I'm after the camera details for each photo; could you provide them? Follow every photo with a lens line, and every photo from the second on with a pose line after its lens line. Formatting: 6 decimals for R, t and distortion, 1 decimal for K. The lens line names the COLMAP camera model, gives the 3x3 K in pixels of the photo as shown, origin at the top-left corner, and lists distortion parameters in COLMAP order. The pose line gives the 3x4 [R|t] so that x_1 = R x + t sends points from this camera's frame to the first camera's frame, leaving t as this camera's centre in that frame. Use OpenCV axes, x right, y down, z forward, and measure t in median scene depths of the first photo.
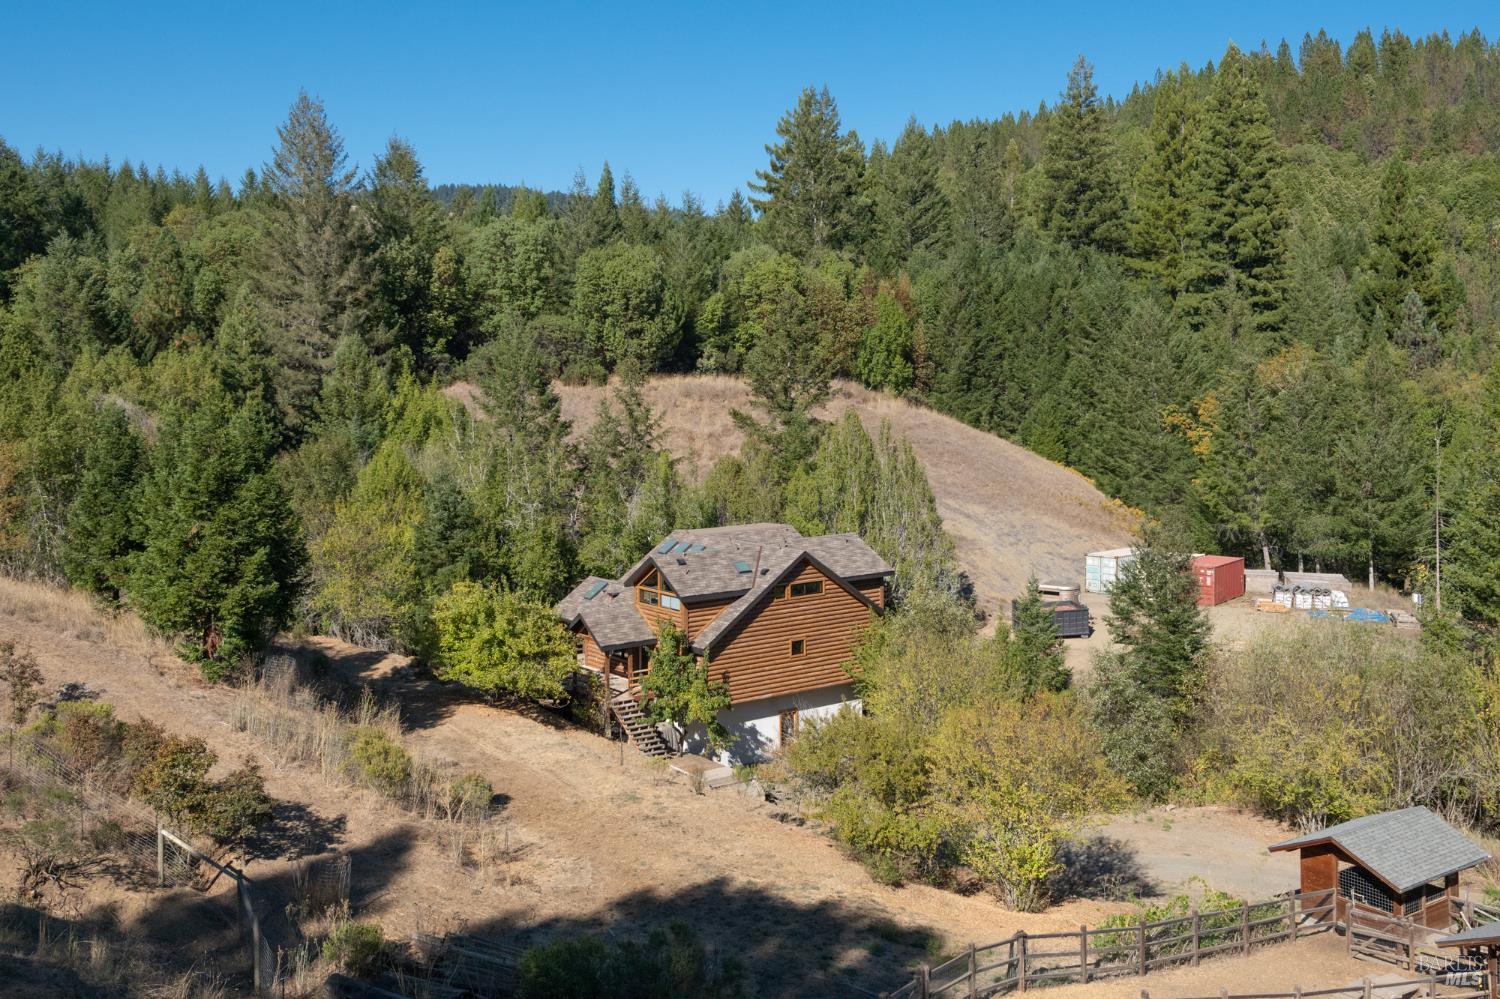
lens RADIAL K [[1044.8, 0, 897.5], [0, 1044.8, 370.0], [0, 0, 1]] dist [-0.021871, 0.012407]
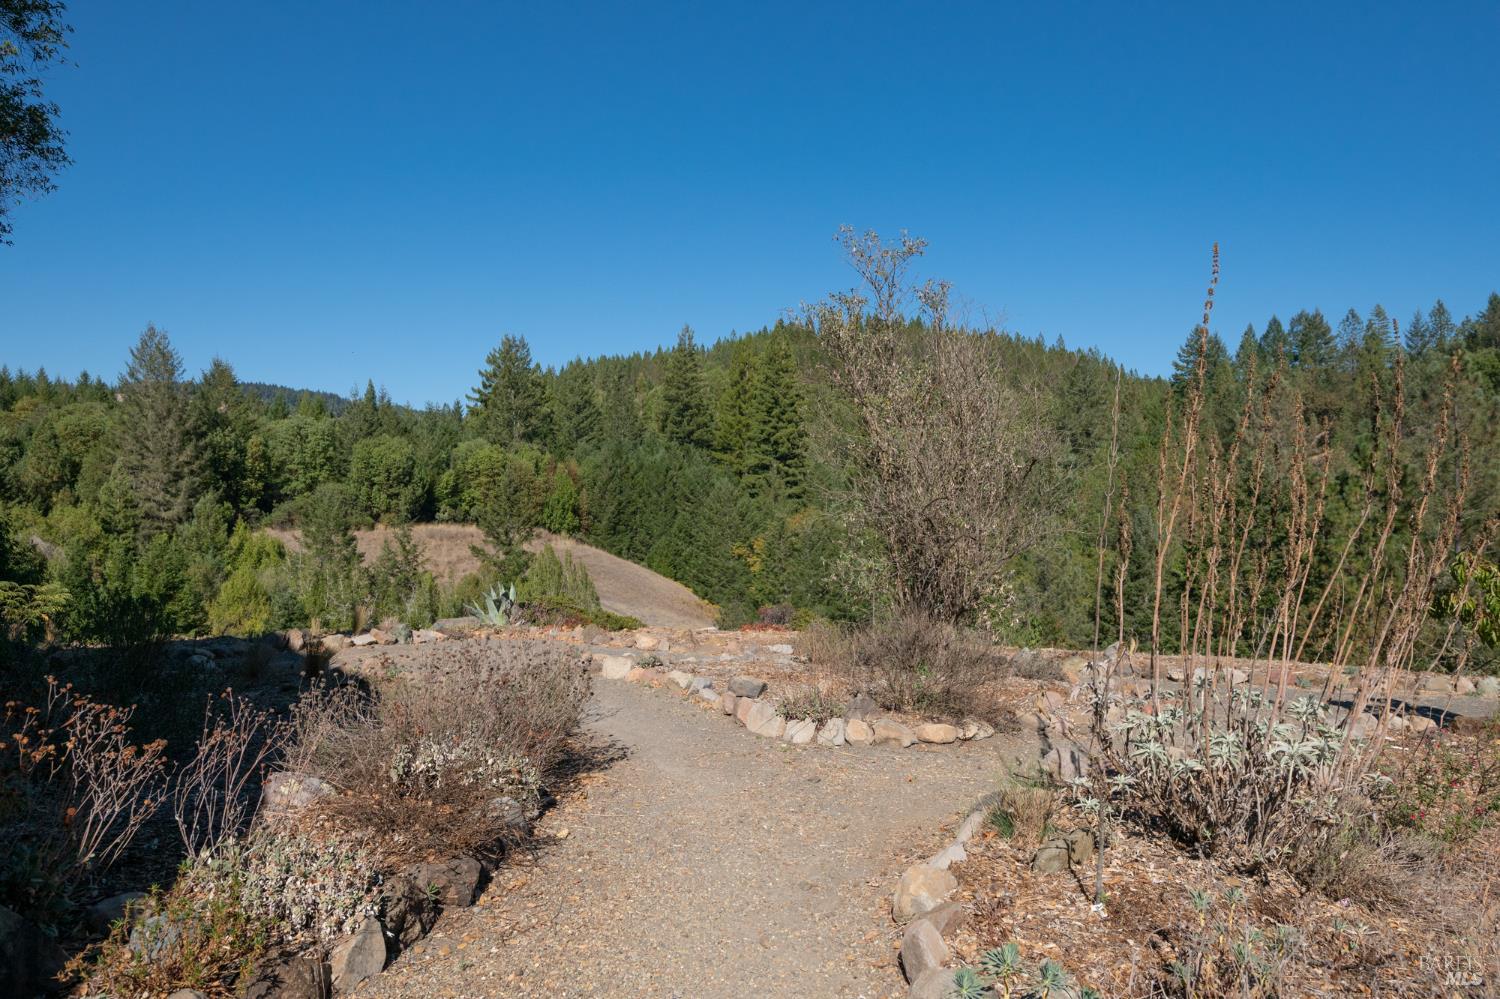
lens RADIAL K [[1044.8, 0, 752.4], [0, 1044.8, 493.1], [0, 0, 1]] dist [-0.021871, 0.012407]
pose [[0.966542, 0.010675, 0.256285, -0.146842], [-0.004465, 0.999682, -0.024800, -0.004295], [-0.256468, 0.022825, 0.966283, -0.631698]]
